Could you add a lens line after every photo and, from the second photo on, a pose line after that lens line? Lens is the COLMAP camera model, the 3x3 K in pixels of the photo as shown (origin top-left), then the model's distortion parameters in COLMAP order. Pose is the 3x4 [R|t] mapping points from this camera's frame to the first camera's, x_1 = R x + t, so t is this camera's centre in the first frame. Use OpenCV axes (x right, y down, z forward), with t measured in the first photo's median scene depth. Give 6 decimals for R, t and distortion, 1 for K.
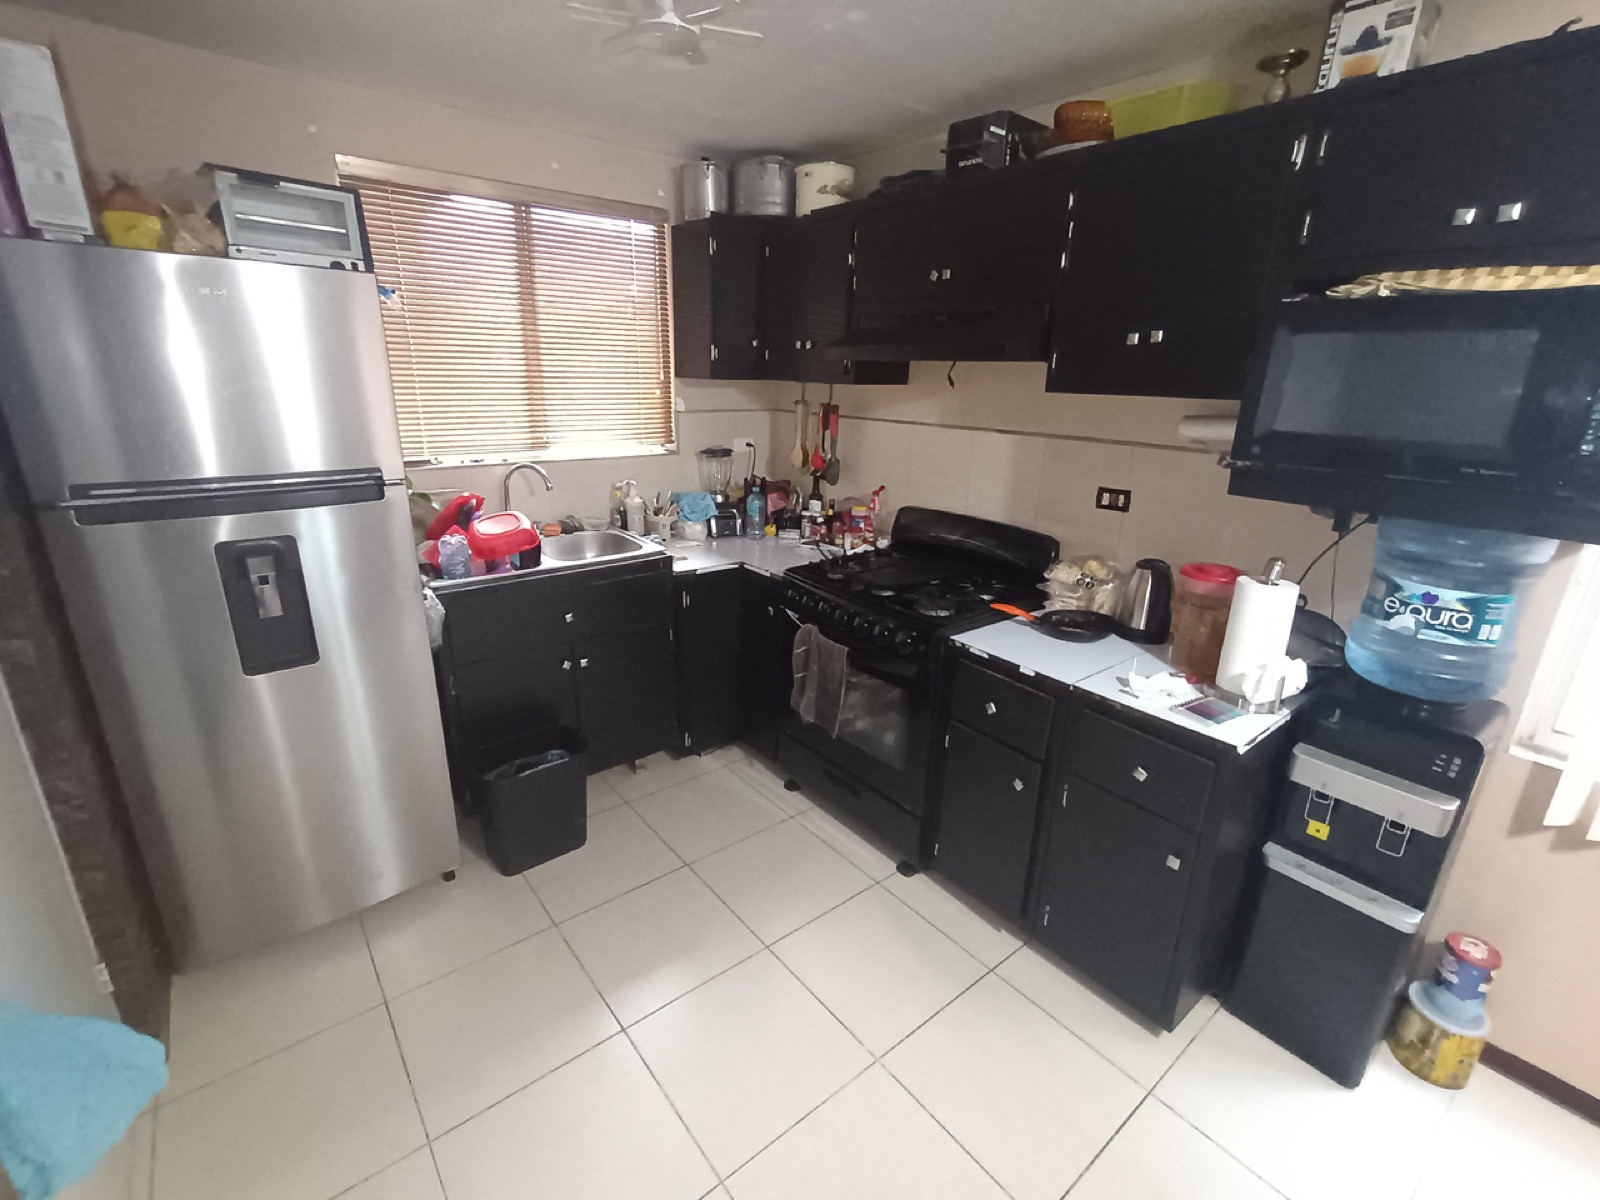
lens RADIAL K [[733.1, 0, 800.1], [0, 733.1, 606.3], [0, 0, 1]] dist [0.003732, -0.000716]
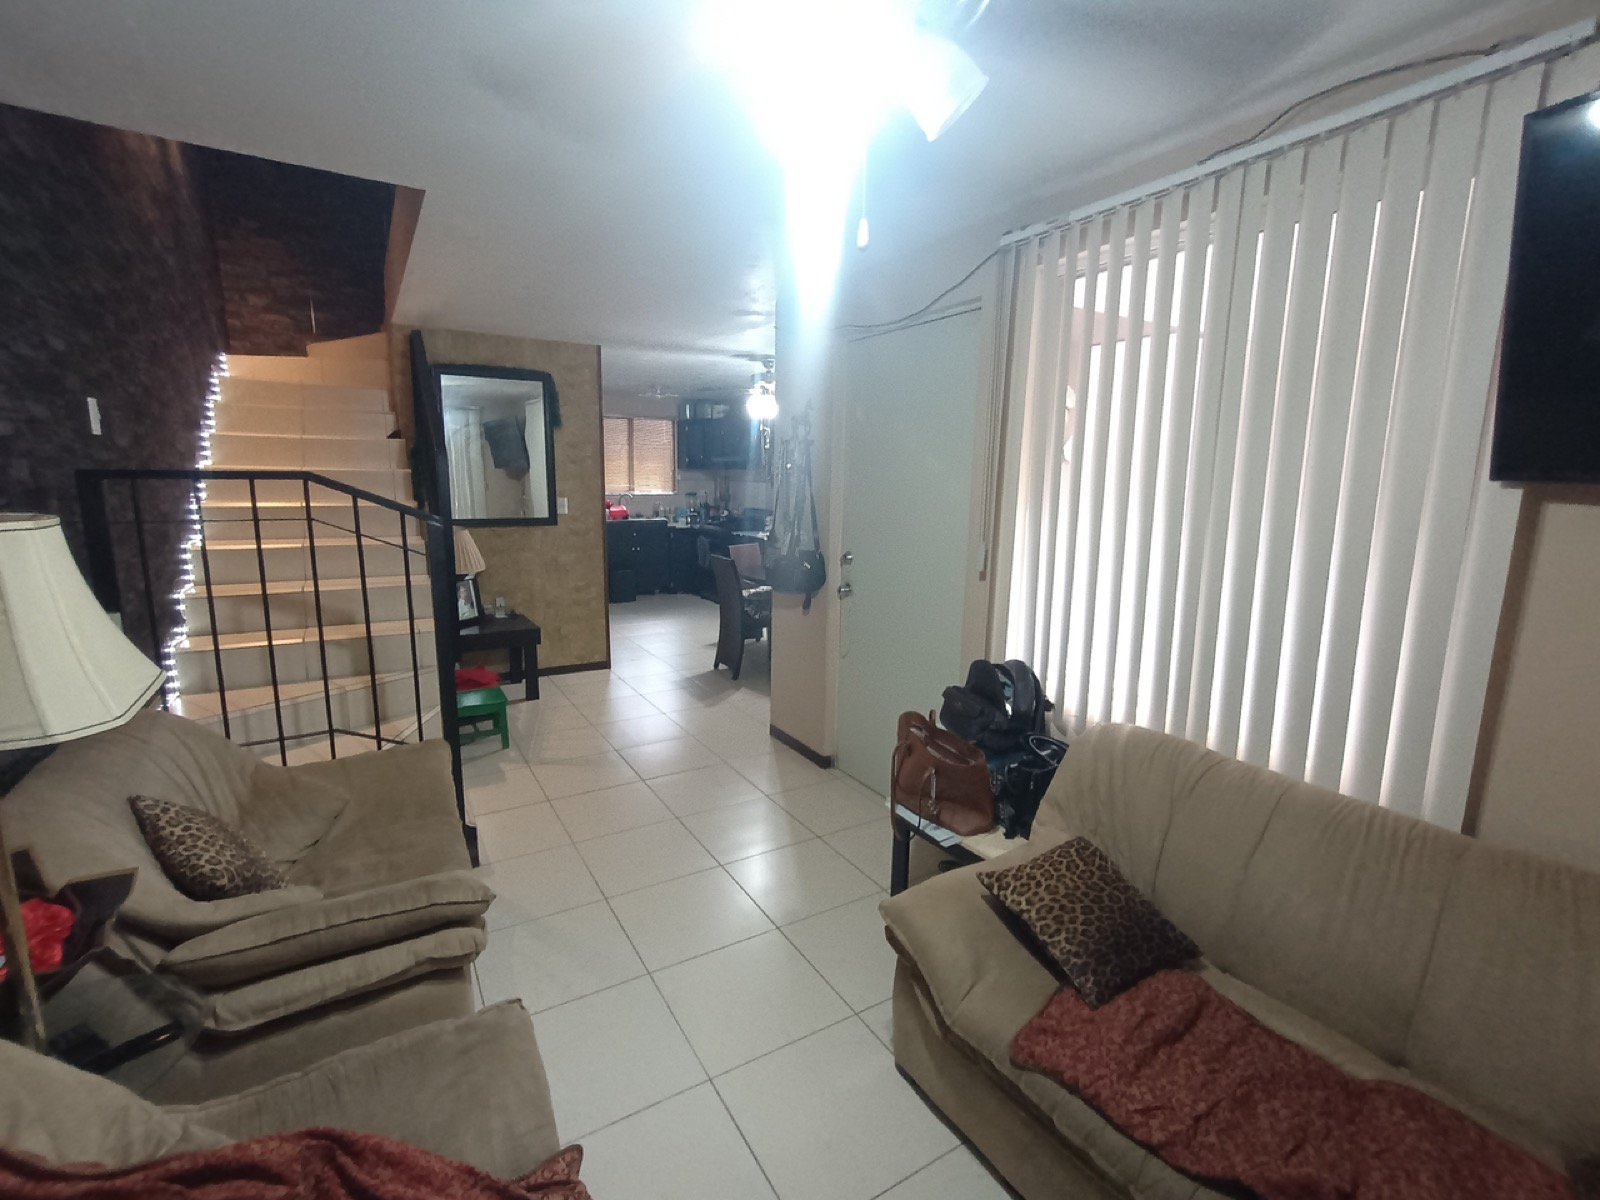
lens RADIAL K [[733.1, 0, 798.7], [0, 733.1, 597.0], [0, 0, 1]] dist [0.003732, -0.000716]
pose [[0.990931, 0.012318, -0.133805, 0.761336], [-0.032606, 0.988070, -0.150514, 0.667647], [0.130354, 0.153512, 0.979511, -1.862661]]
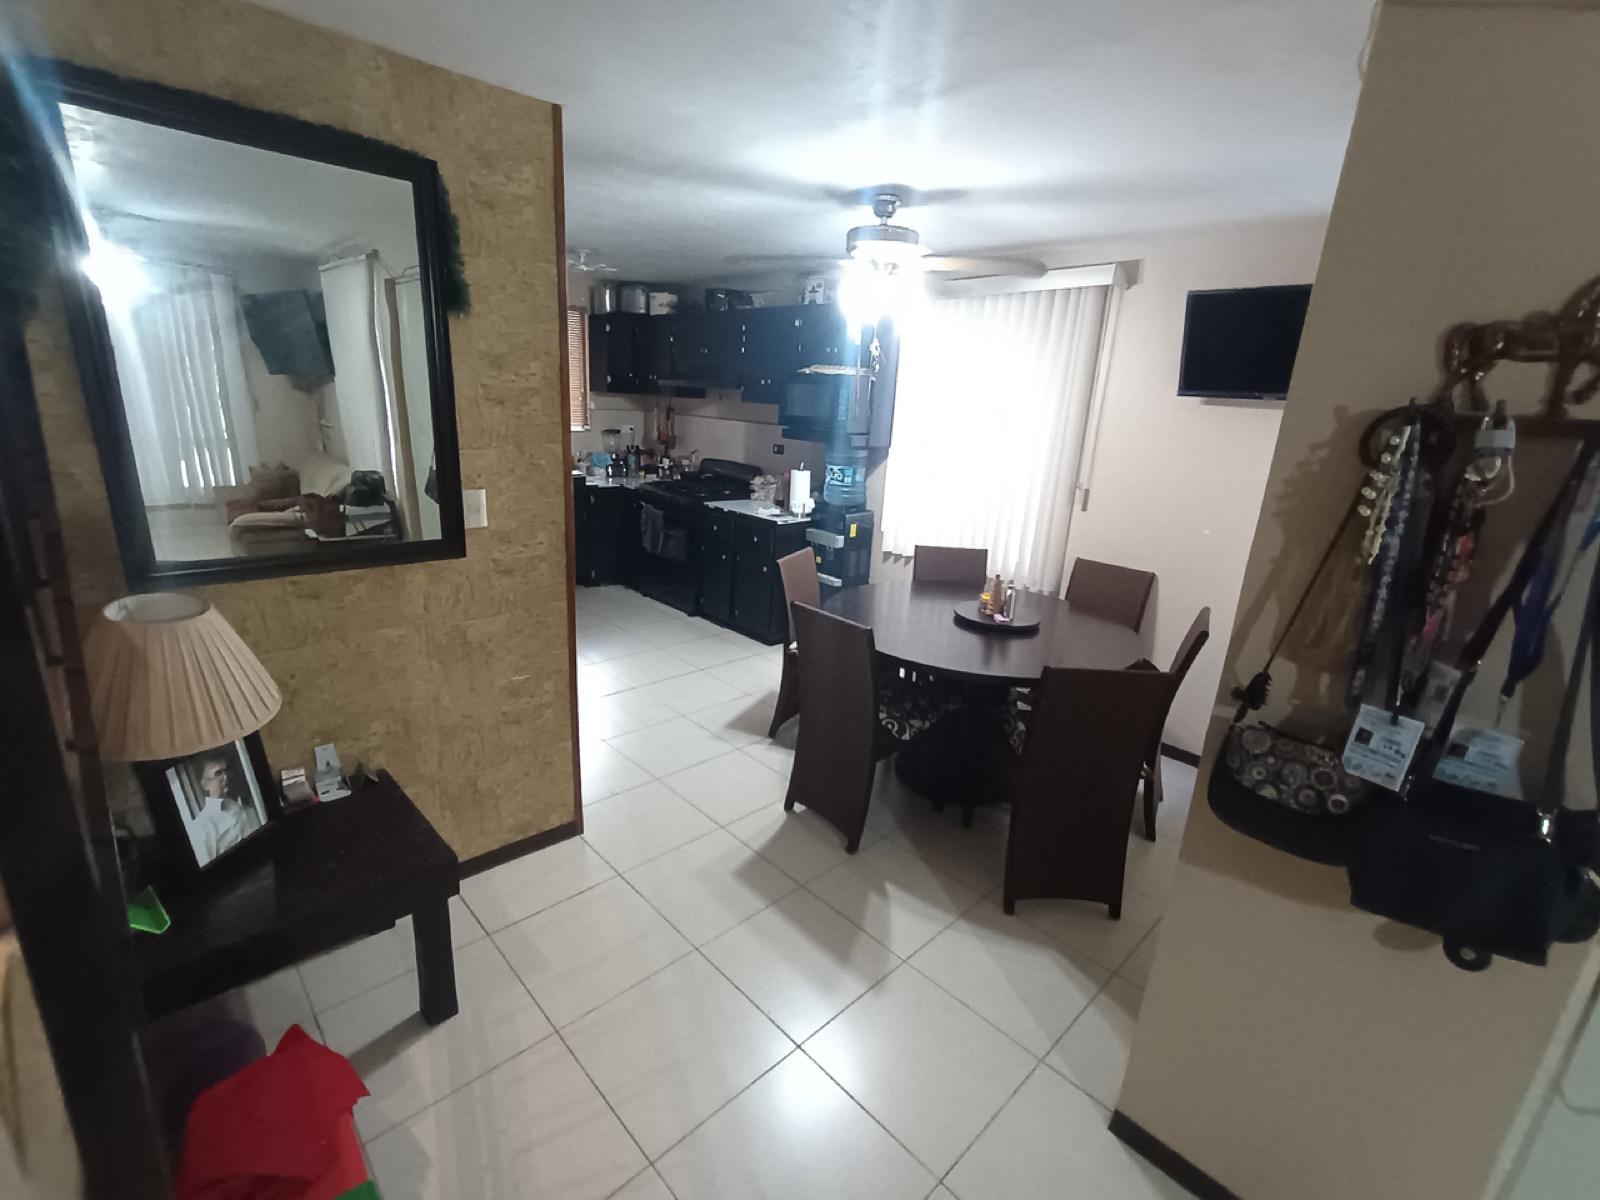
lens RADIAL K [[733.1, 0, 807.7], [0, 733.1, 605.7], [0, 0, 1]] dist [0.003732, -0.000716]
pose [[0.995069, 0.007309, 0.098914, 0.225710], [-0.004372, 0.999544, -0.029869, 0.324961], [-0.099087, 0.029290, 0.994648, -1.014243]]
